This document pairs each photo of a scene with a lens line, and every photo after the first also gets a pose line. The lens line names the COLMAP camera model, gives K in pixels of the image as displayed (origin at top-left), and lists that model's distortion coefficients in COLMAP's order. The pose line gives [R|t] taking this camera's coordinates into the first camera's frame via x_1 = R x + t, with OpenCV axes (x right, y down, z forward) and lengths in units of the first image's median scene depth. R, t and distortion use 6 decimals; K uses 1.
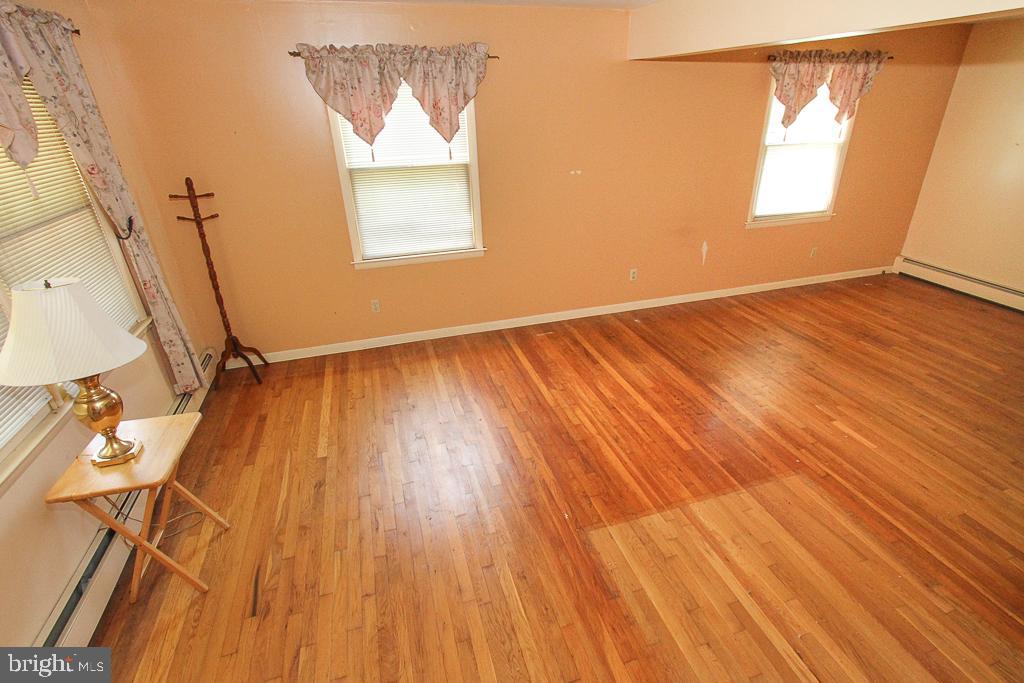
lens RADIAL K [[483.9, 0, 516.2], [0, 483.9, 343.8], [0, 0, 1]] dist [-0.005516, -0.000340]
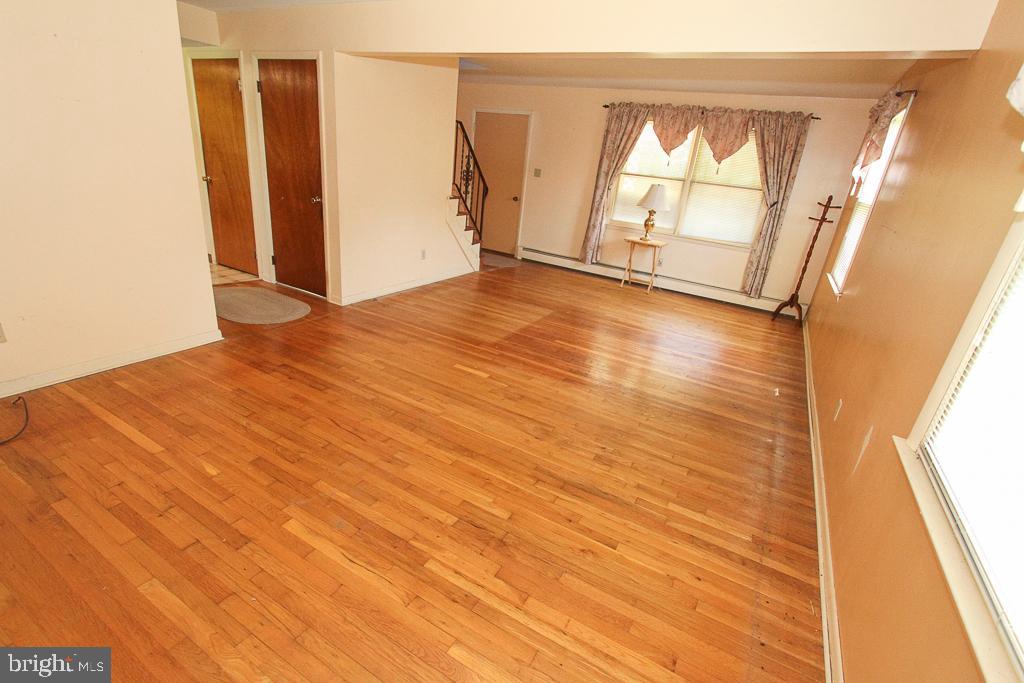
lens RADIAL K [[483.9, 0, 511.4], [0, 483.9, 341.7], [0, 0, 1]] dist [-0.005516, -0.000340]
pose [[-0.720105, 0.187739, -0.667984, 1.440491], [-0.395196, 0.680321, 0.617239, -0.638596], [0.570323, 0.708462, -0.415709, 1.536998]]
